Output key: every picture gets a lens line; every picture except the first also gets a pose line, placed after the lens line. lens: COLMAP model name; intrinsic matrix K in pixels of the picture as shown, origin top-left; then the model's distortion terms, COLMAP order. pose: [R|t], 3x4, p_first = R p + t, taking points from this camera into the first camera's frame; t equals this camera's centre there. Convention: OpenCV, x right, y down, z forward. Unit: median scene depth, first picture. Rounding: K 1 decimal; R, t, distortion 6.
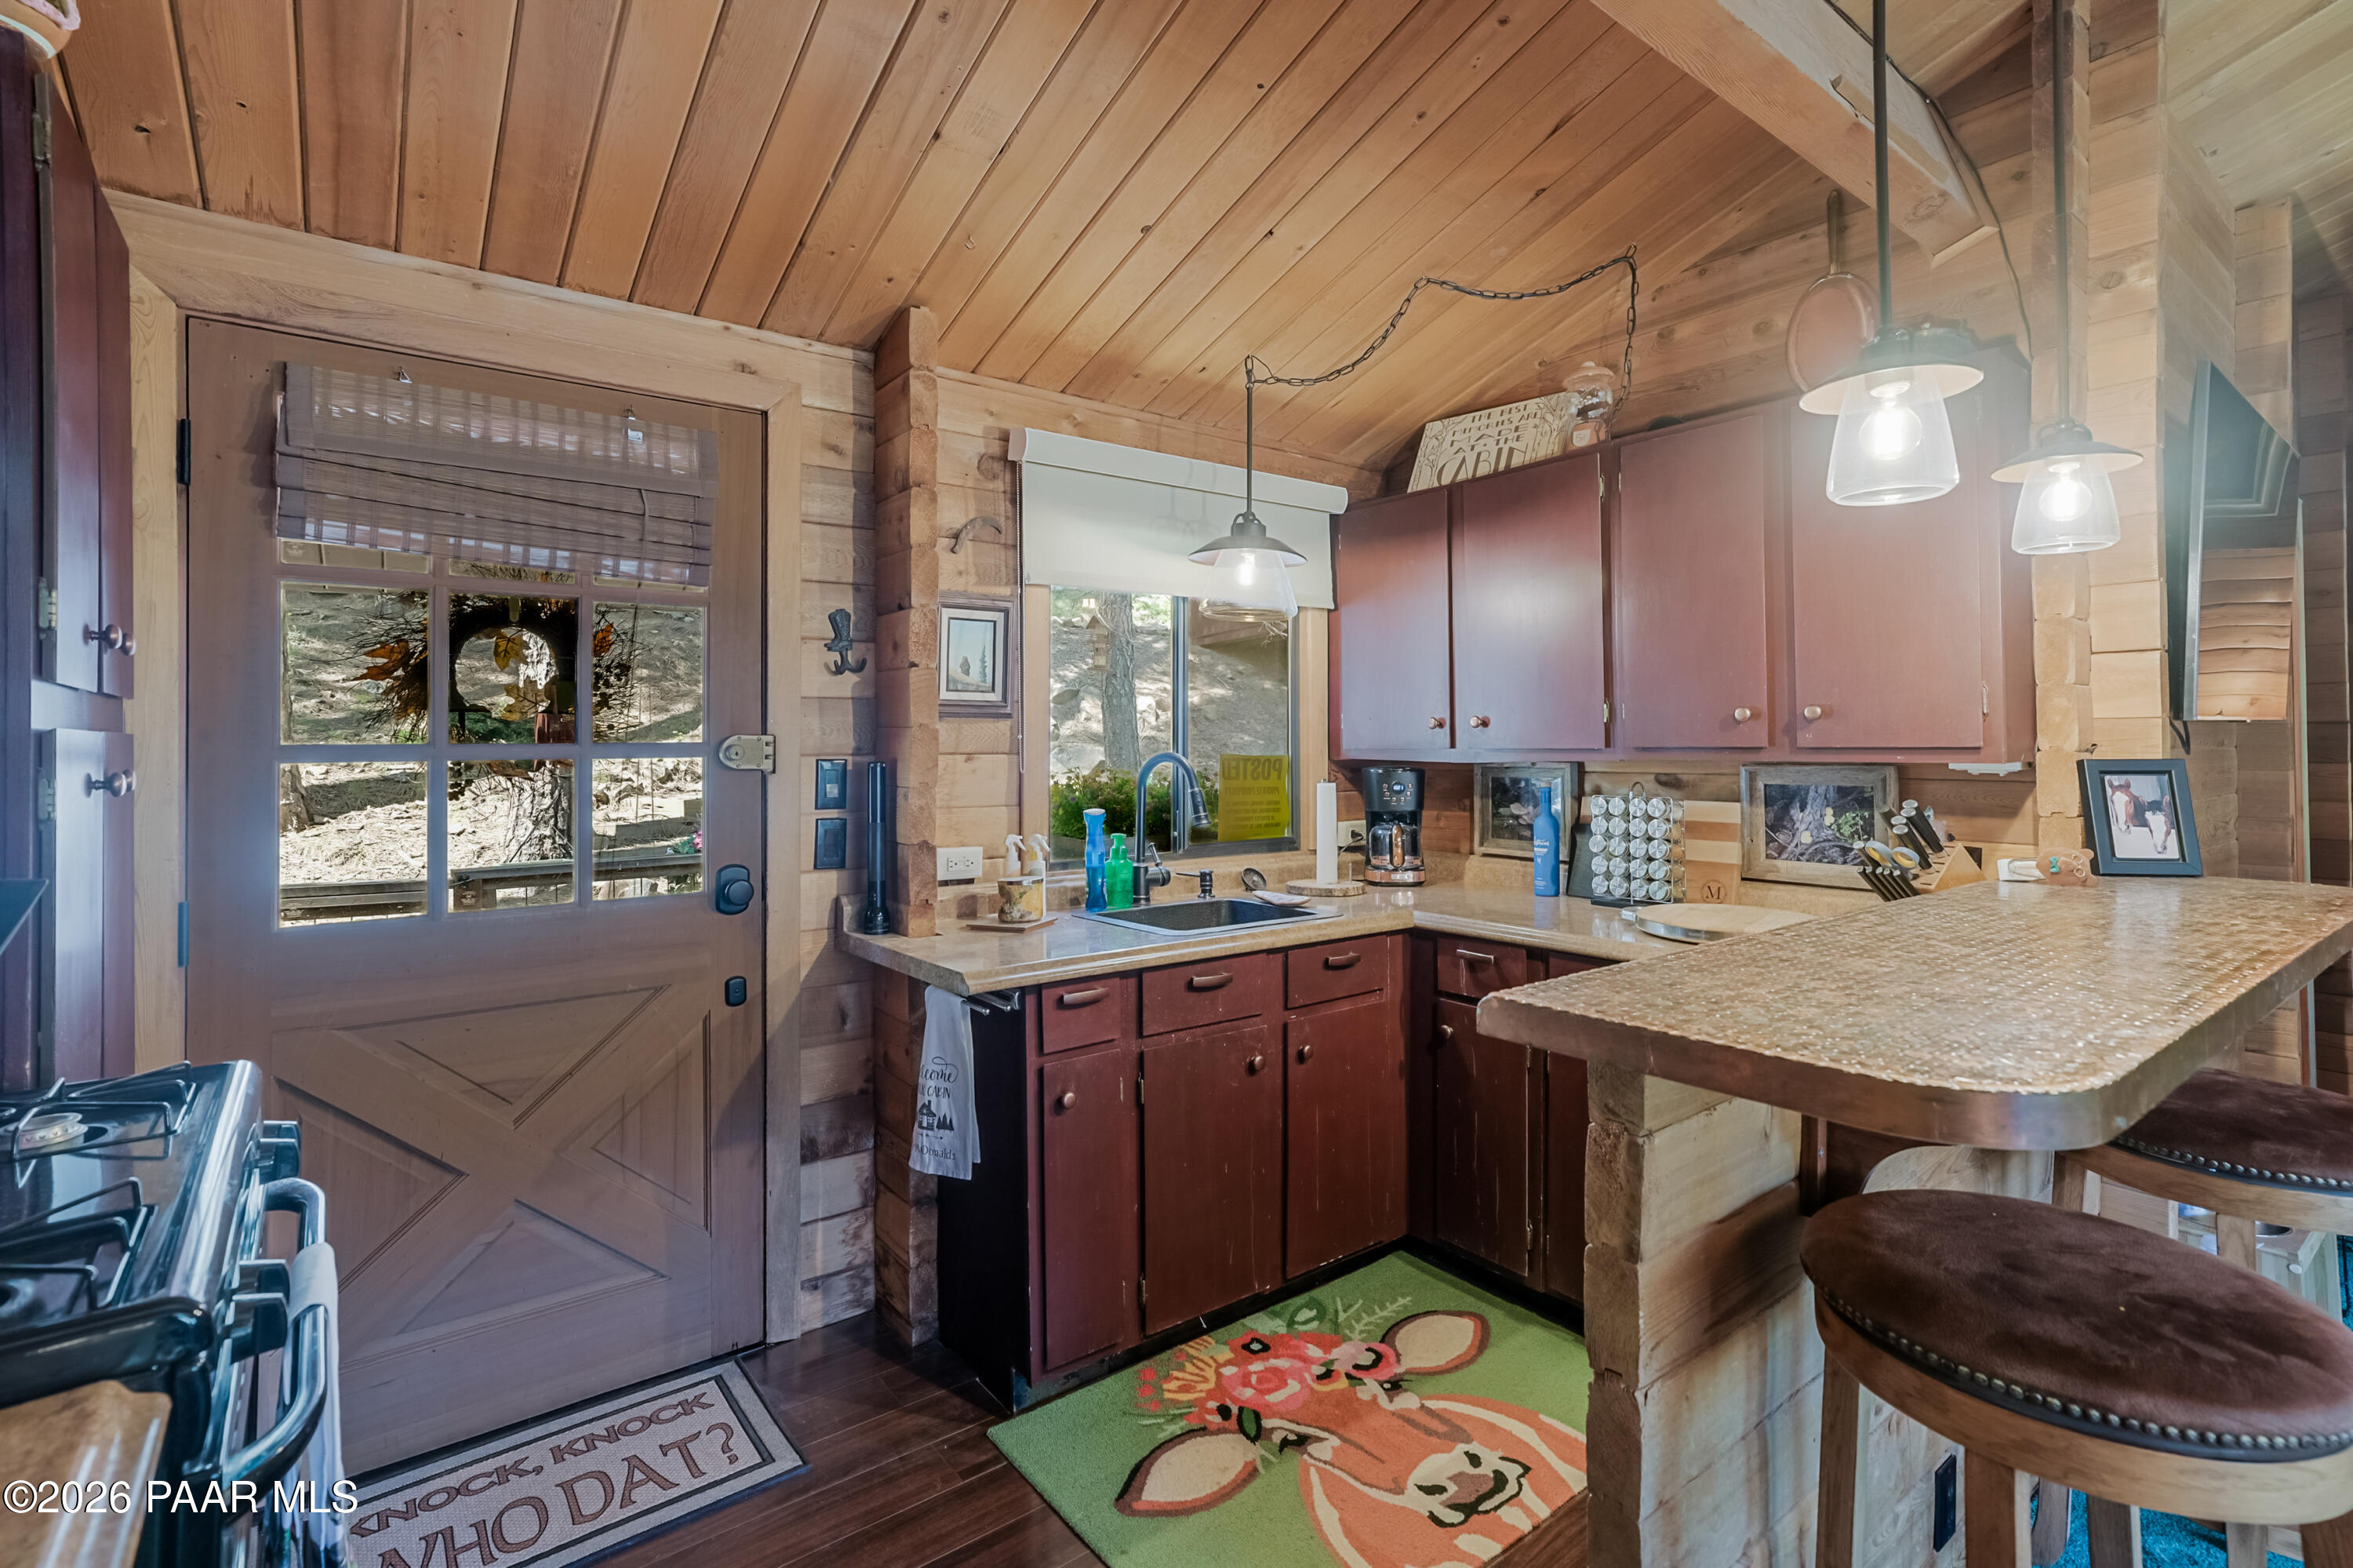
lens RADIAL K [[1067.7, 0, 1148.6], [0, 1067.7, 736.5], [0, 0, 1]] dist [0.000703, 0.000105]
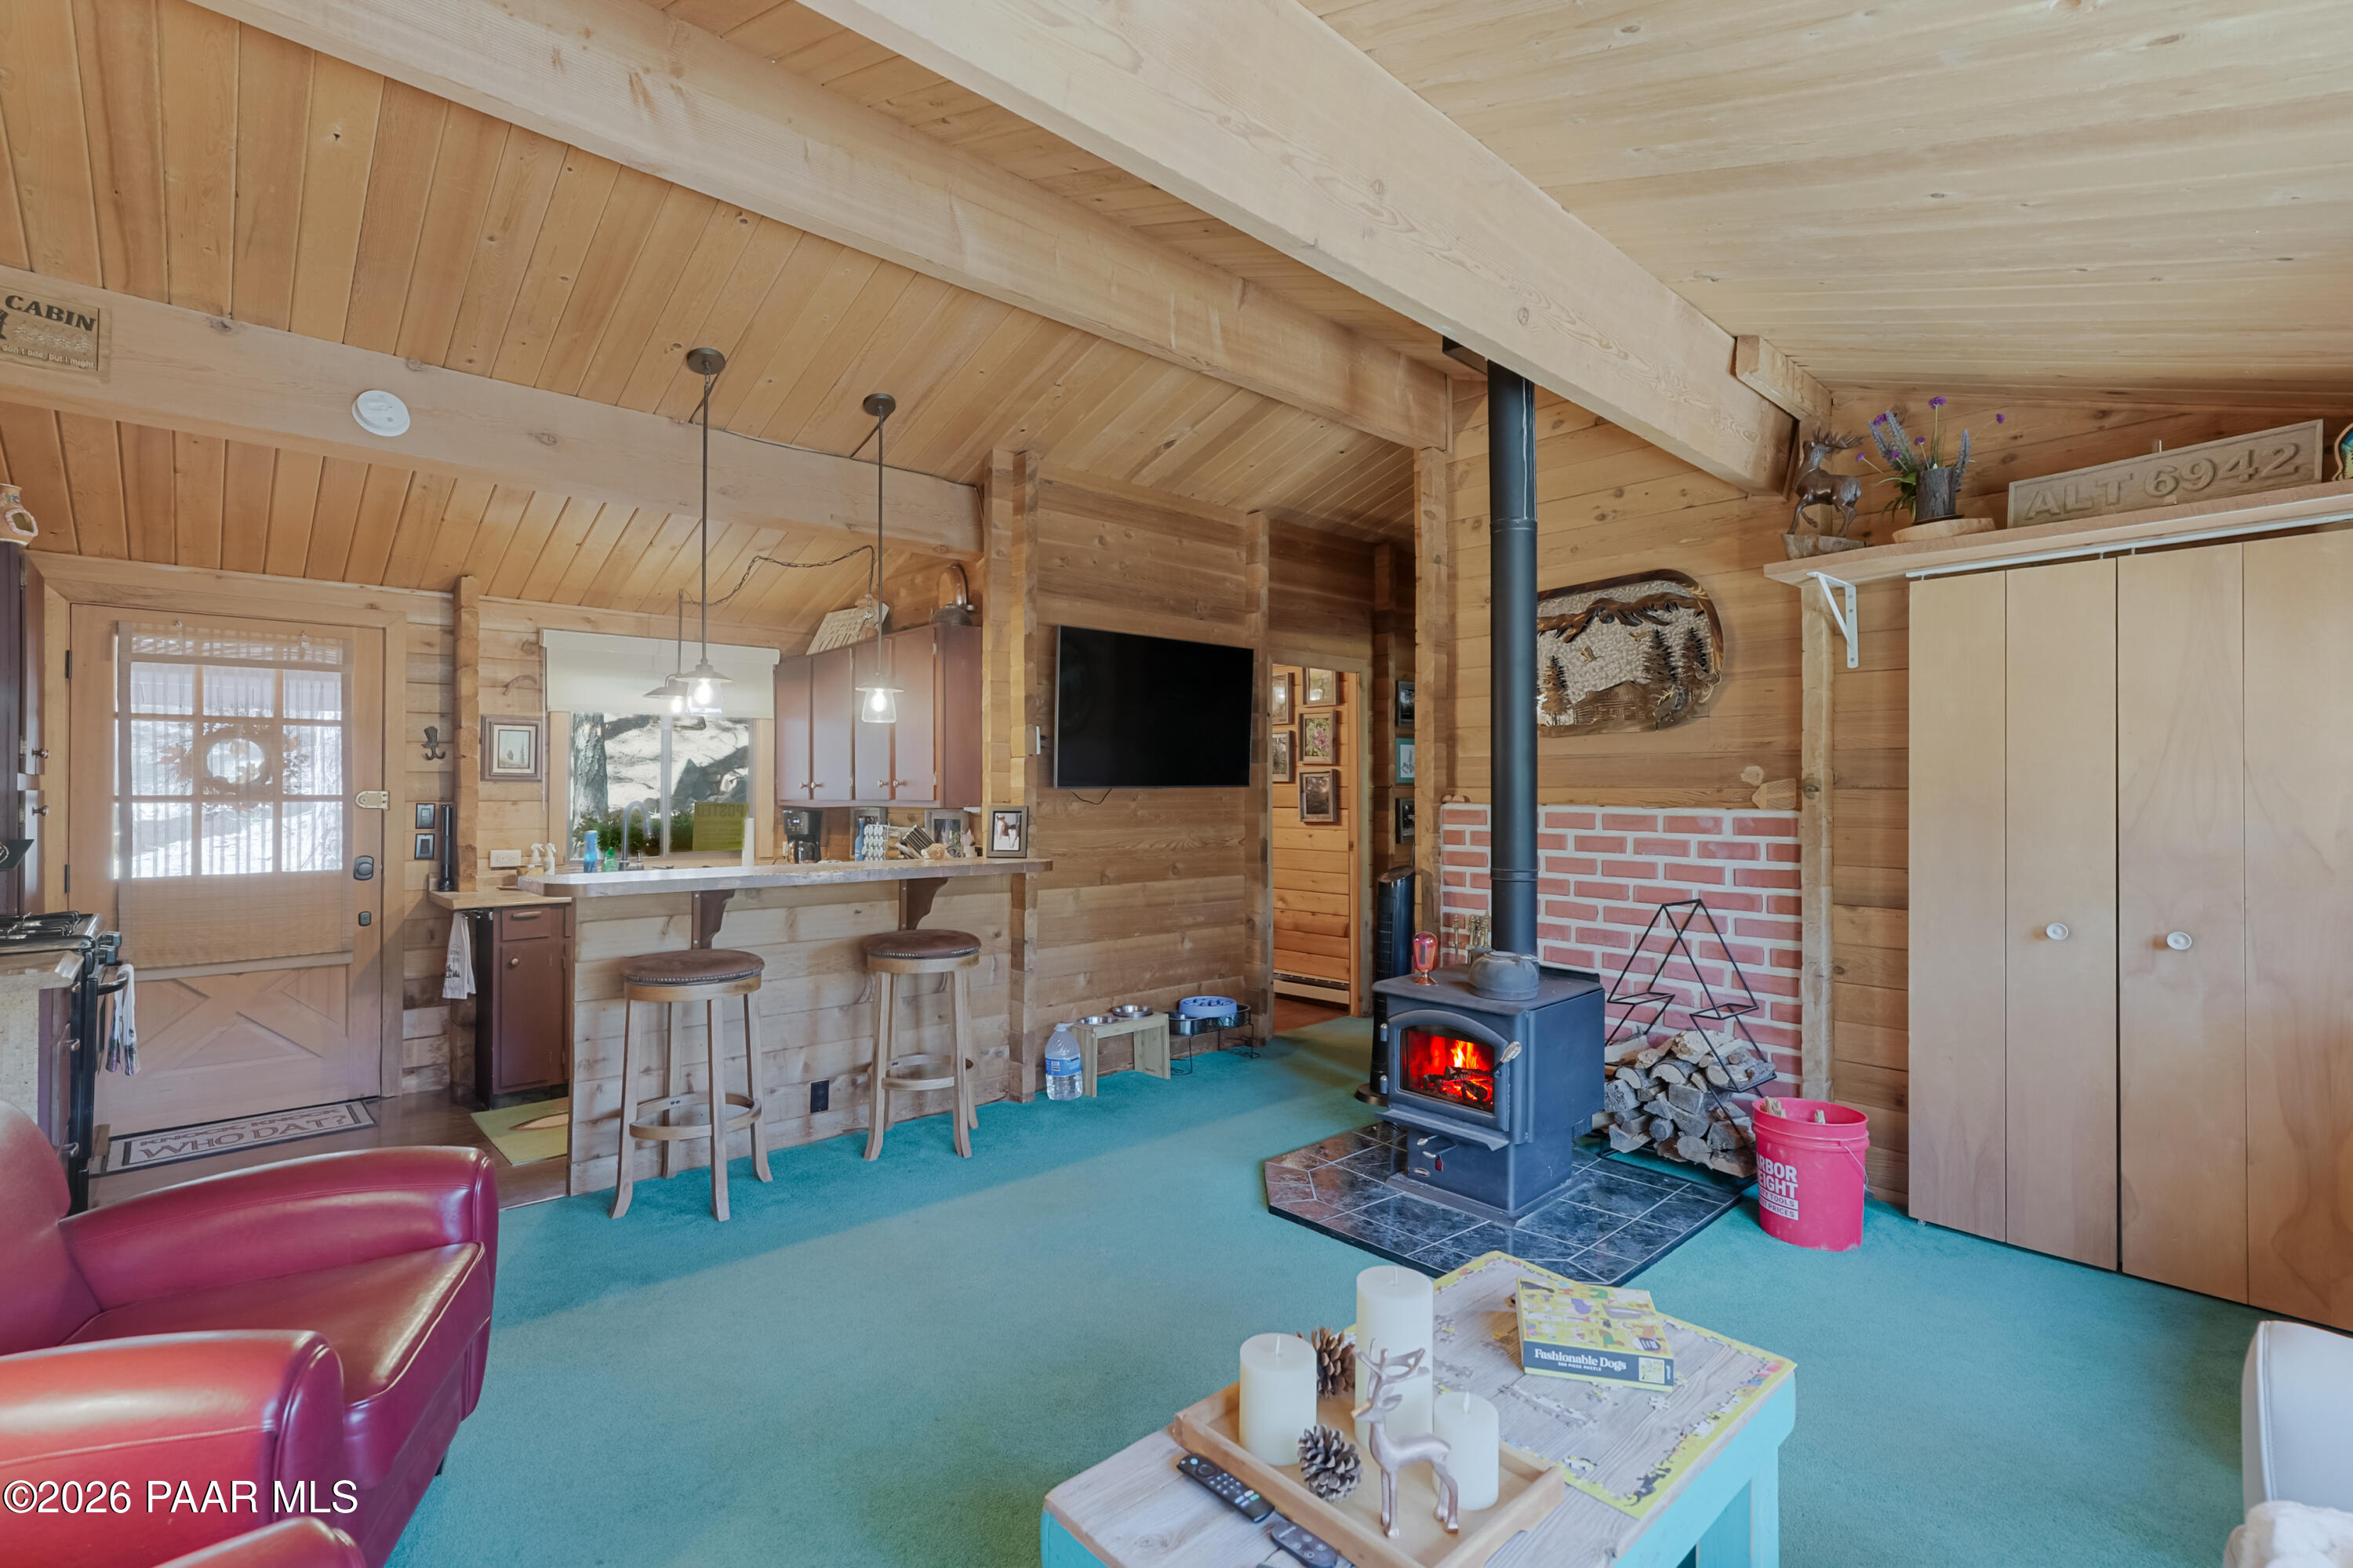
lens RADIAL K [[1067.7, 0, 1179.8], [0, 1067.7, 786.7], [0, 0, 1]] dist [0.000703, 0.000105]
pose [[0.995391, 0.006985, 0.095642, 0.943457], [-0.007166, 0.999973, 0.001552, -0.023197], [-0.095628, -0.002231, 0.995415, -1.139867]]
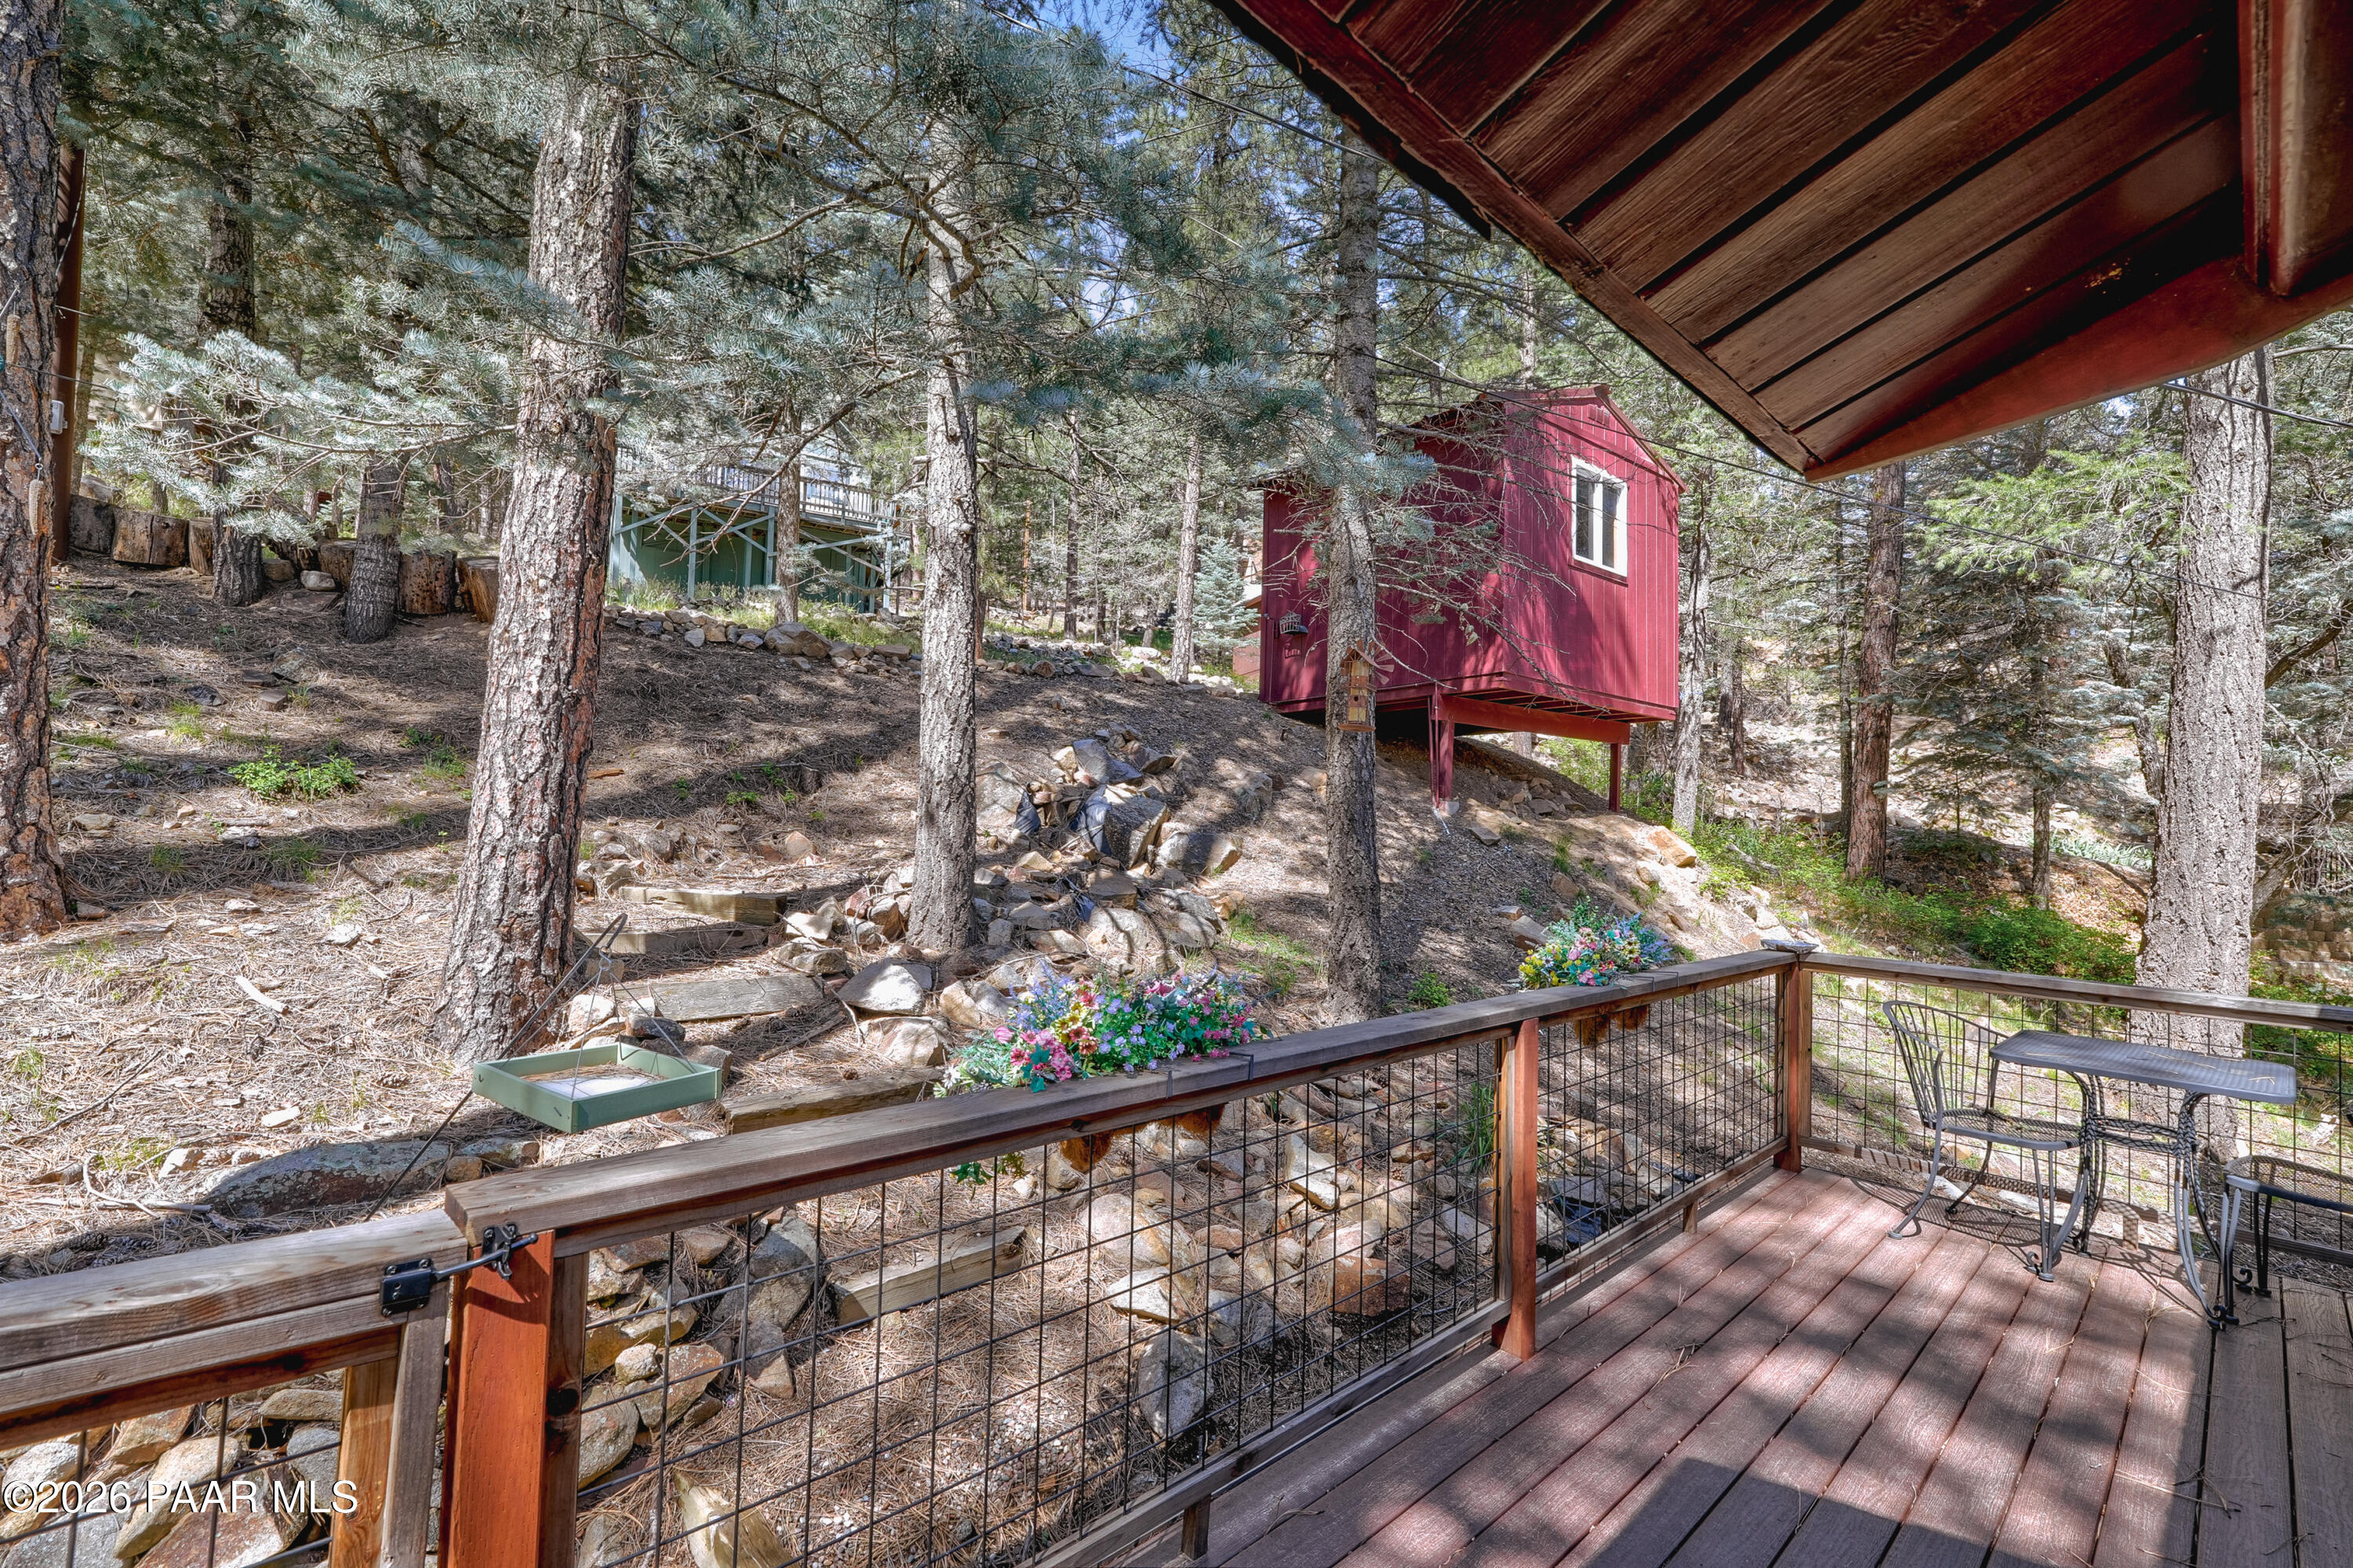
lens RADIAL K [[1067.7, 0, 1177.0], [0, 1067.7, 775.1], [0, 0, 1]] dist [0.000703, 0.000105]
pose [[0.991897, 0.051922, 0.115954, -0.210278], [-0.047810, 0.998135, -0.037964, -0.000663], [-0.117709, 0.032112, 0.992529, 0.283438]]
